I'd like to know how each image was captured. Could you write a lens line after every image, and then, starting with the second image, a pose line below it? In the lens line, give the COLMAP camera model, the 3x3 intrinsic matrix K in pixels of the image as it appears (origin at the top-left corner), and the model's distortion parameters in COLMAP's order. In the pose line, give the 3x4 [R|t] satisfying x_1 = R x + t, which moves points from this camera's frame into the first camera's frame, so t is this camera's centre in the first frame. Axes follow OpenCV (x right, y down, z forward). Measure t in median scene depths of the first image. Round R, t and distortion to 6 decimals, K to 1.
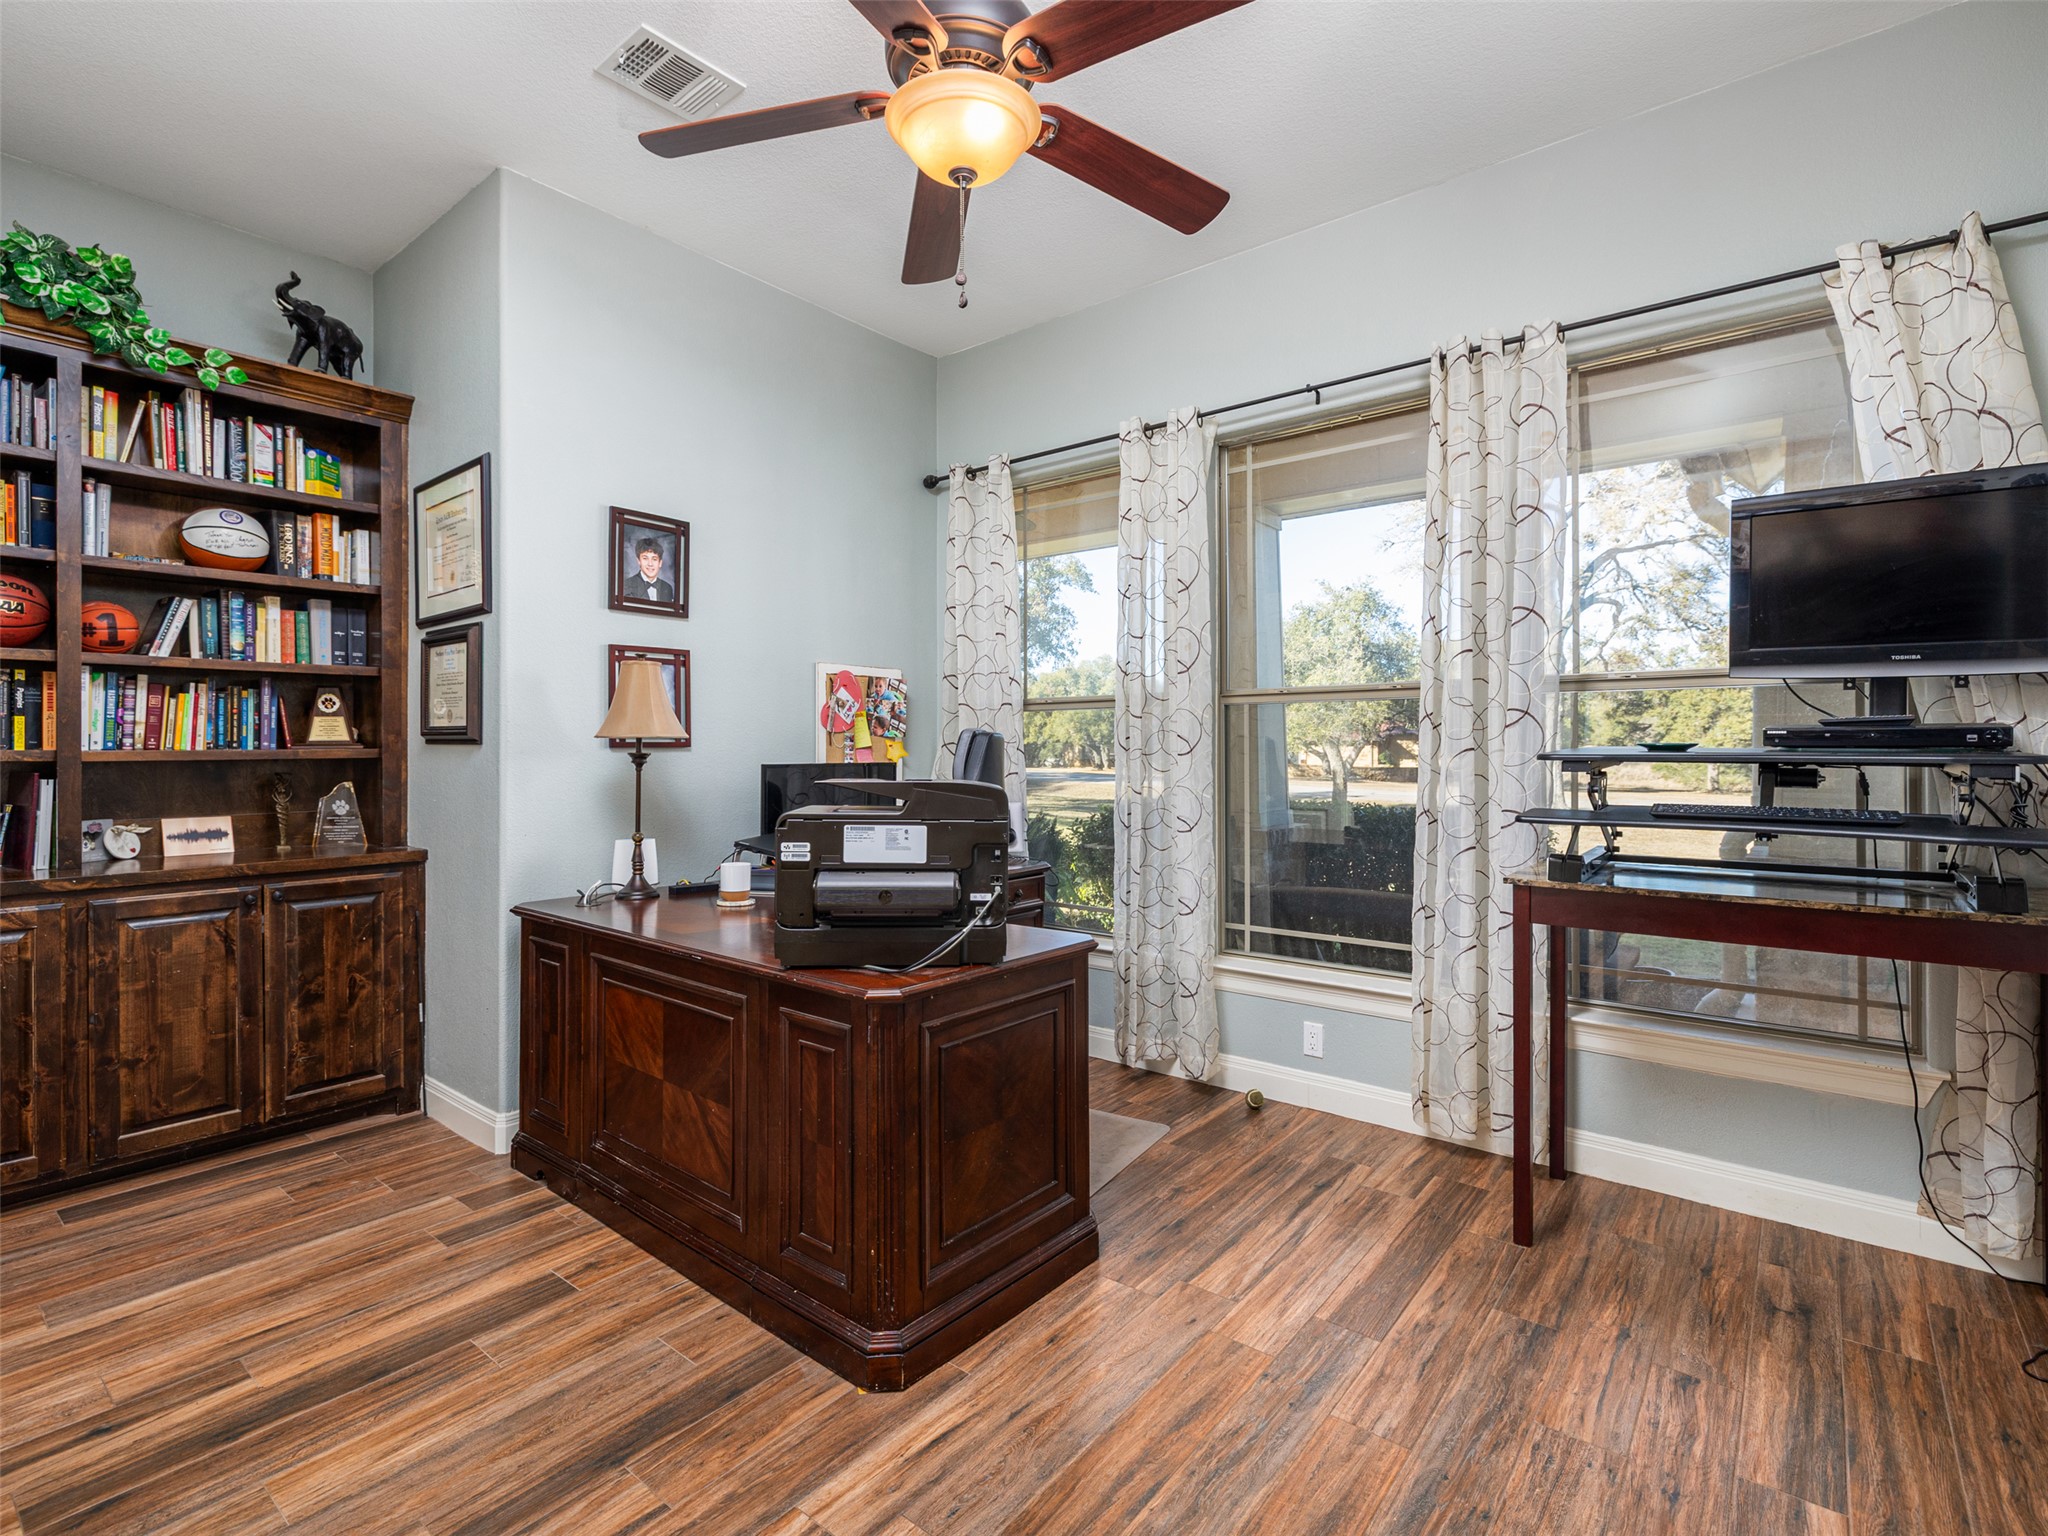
lens RADIAL K [[978.4, 0, 1031.9], [0, 978.4, 755.0], [0, 0, 1]] dist [-0.002371, -0.000597]
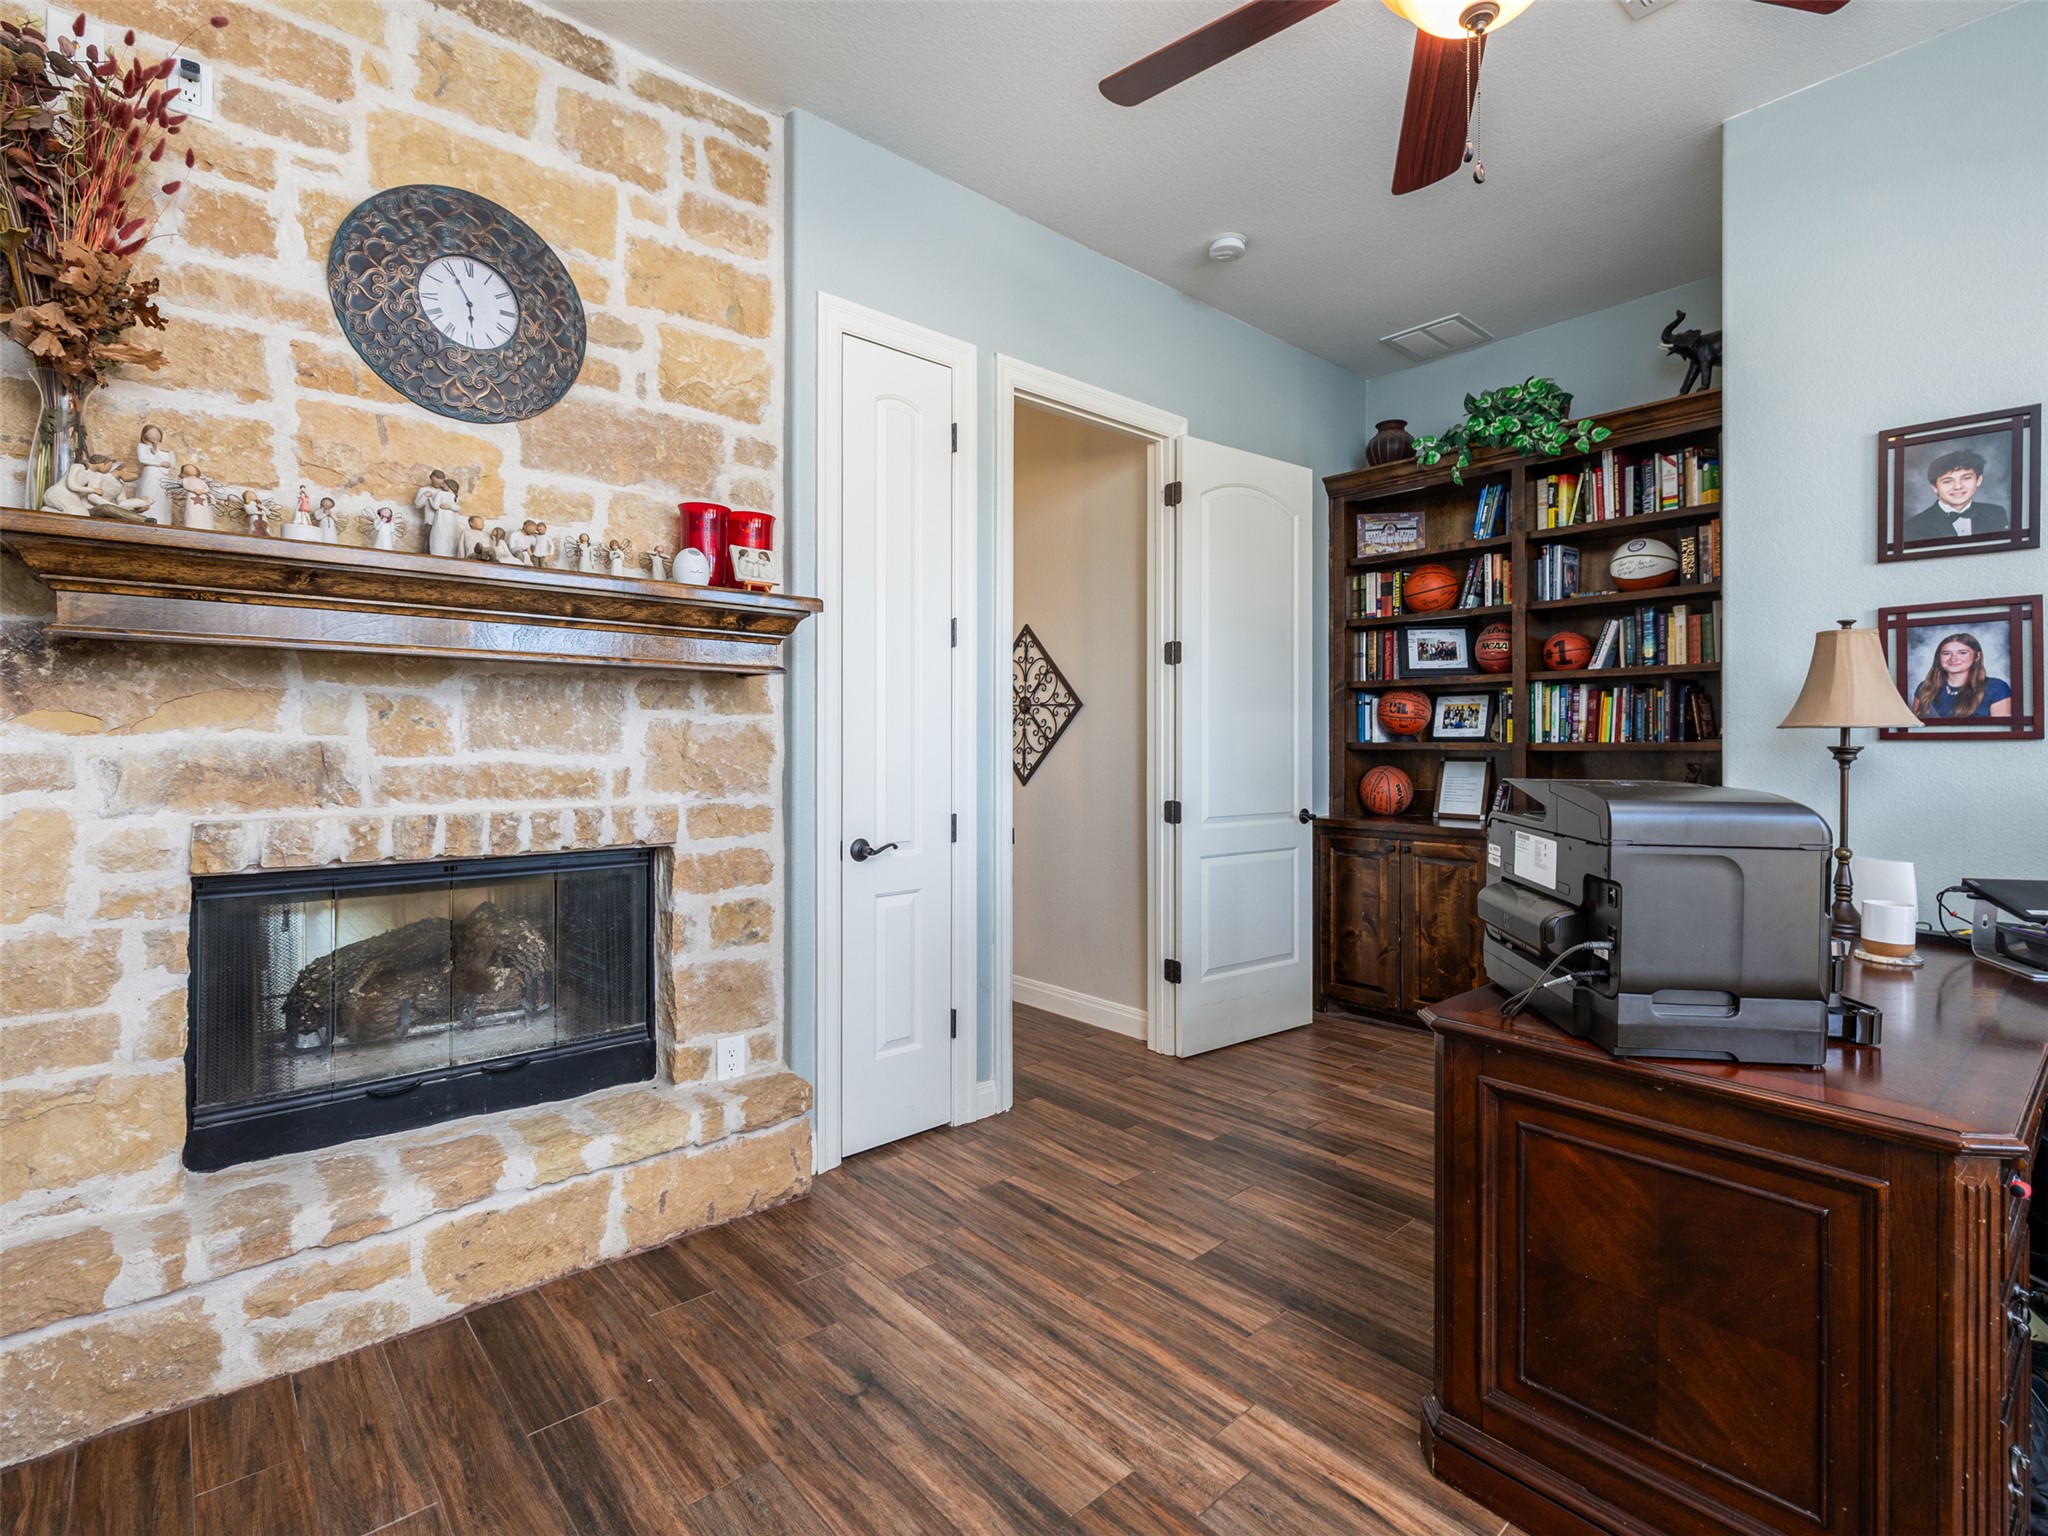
lens RADIAL K [[978.4, 0, 1032.5], [0, 978.4, 754.3], [0, 0, 1]] dist [-0.002371, -0.000597]
pose [[-0.169395, 0.012527, -0.985469, 0.463681], [-0.007031, 0.999878, 0.013919, -0.001884], [0.985523, 0.009287, -0.169286, 0.469171]]
